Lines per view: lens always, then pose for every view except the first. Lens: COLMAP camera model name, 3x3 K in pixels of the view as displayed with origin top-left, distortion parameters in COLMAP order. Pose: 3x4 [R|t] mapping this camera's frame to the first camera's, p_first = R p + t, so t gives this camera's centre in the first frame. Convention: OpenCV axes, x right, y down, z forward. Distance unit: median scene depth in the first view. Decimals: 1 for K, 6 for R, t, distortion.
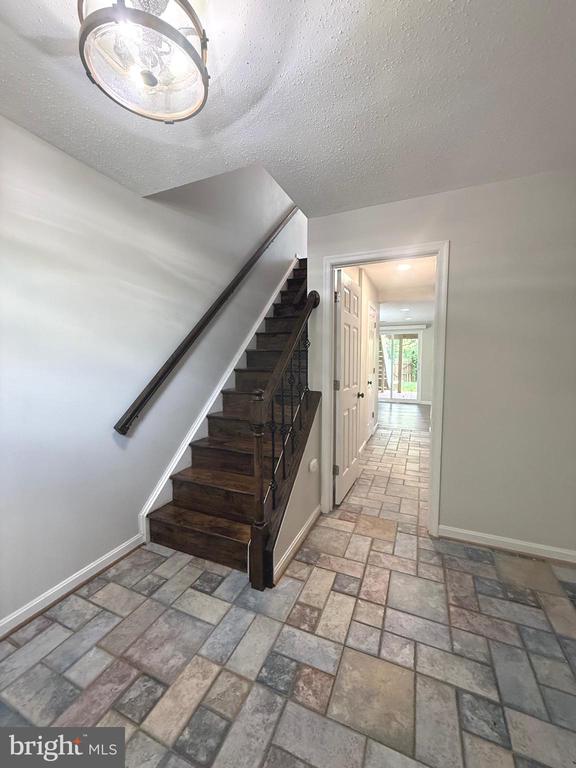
lens RADIAL K [[306.3, 0, 286.8], [0, 306.3, 381.3], [0, 0, 1]] dist [-0.001192, 0.000440]
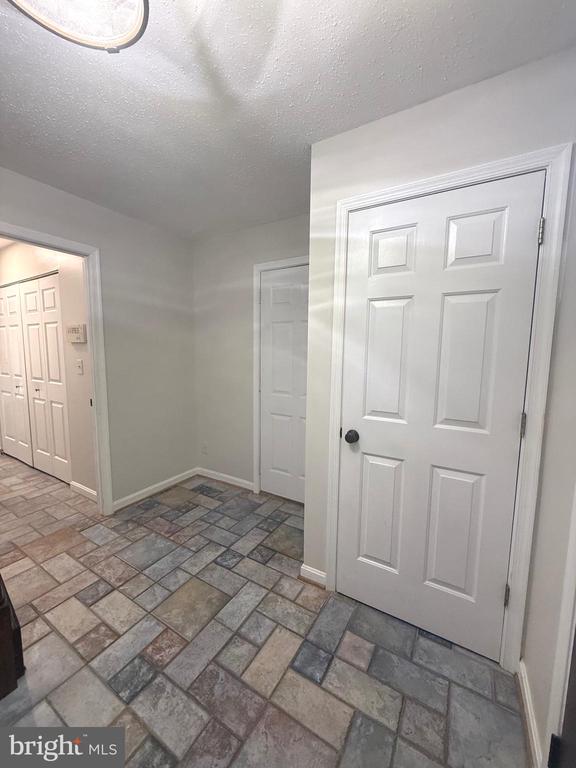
lens RADIAL K [[306.3, 0, 286.8], [0, 306.3, 381.3], [0, 0, 1]] dist [-0.001192, 0.000440]
pose [[0.128525, -0.099740, 0.986678, -0.666191], [0.068934, 0.993422, 0.091442, -0.047828], [-0.989308, 0.056263, 0.134555, 0.254118]]
